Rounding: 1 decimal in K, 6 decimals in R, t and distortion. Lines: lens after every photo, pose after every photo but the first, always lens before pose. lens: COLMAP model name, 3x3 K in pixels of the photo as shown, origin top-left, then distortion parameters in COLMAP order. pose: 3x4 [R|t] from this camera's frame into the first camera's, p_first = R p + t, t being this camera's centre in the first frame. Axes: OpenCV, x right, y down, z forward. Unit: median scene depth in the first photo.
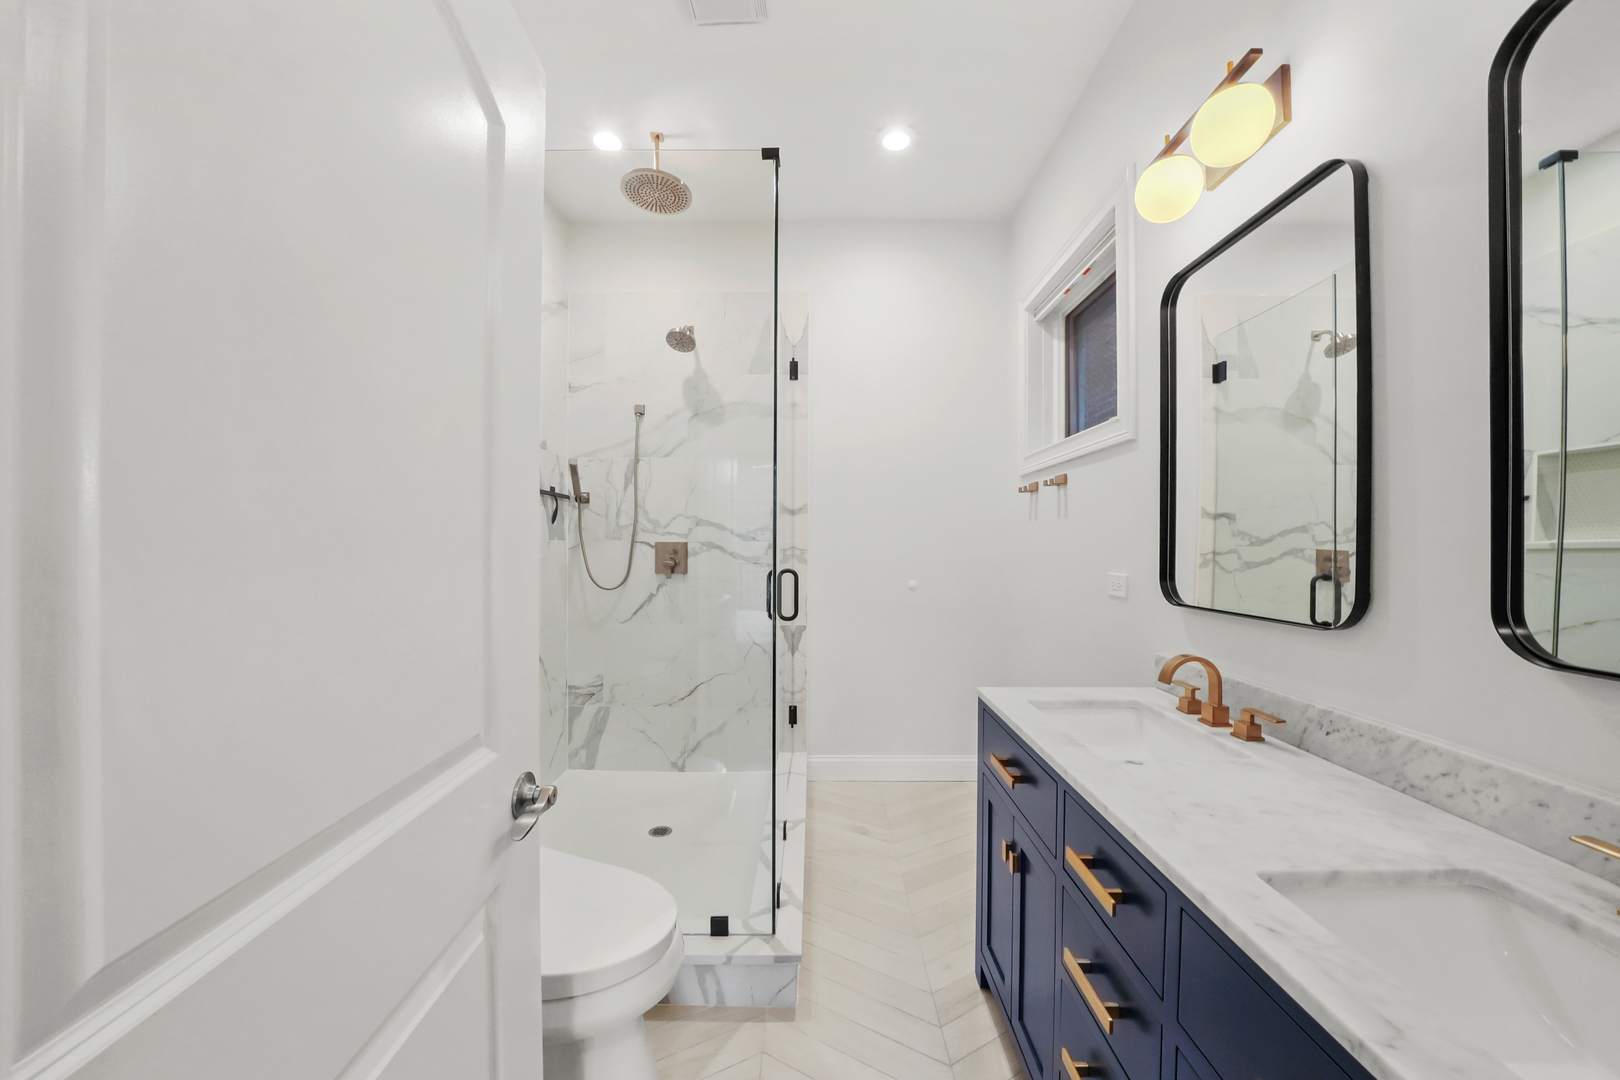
lens RADIAL K [[568.5, 0, 801.2], [0, 568.5, 545.5], [0, 0, 1]] dist [-0.018740, 0.000310]
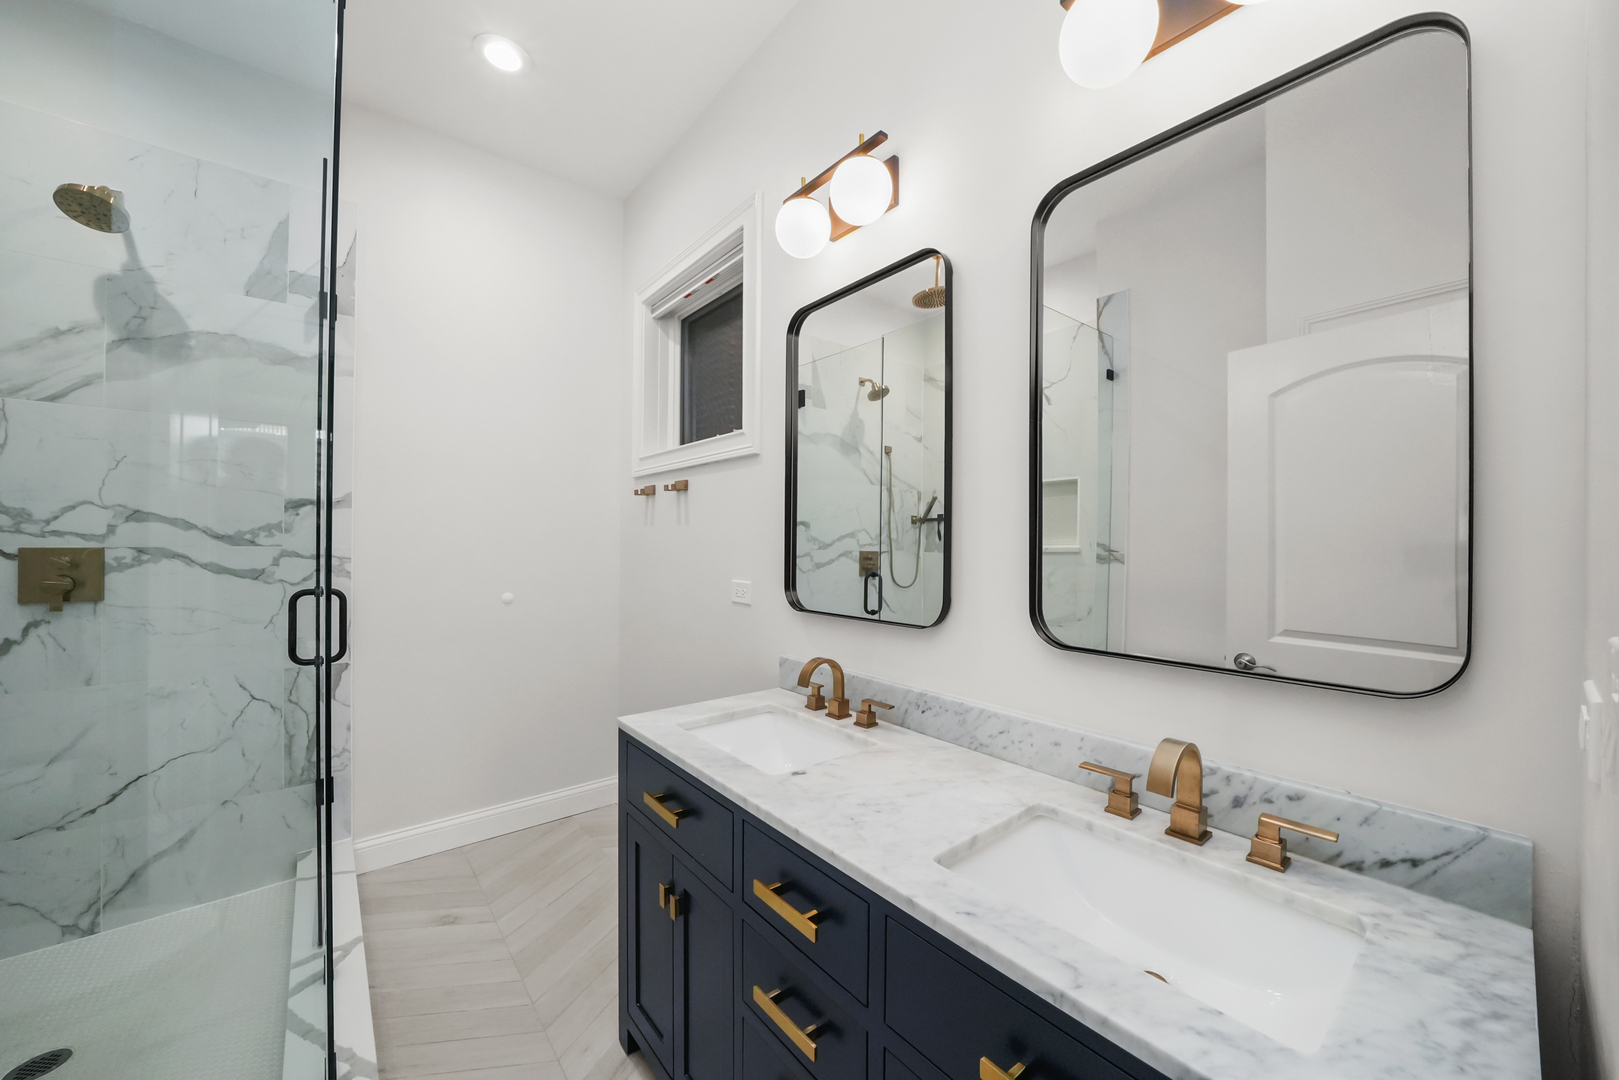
lens RADIAL K [[598.5, 0, 811.2], [0, 598.5, 543.8], [0, 0, 1]] dist [-0.016104, 0.001377]
pose [[0.763067, -0.000054, 0.646319, -0.056216], [-0.000078, 1.000000, 0.000177, -0.019973], [-0.646319, -0.000186, 0.763067, 0.082704]]
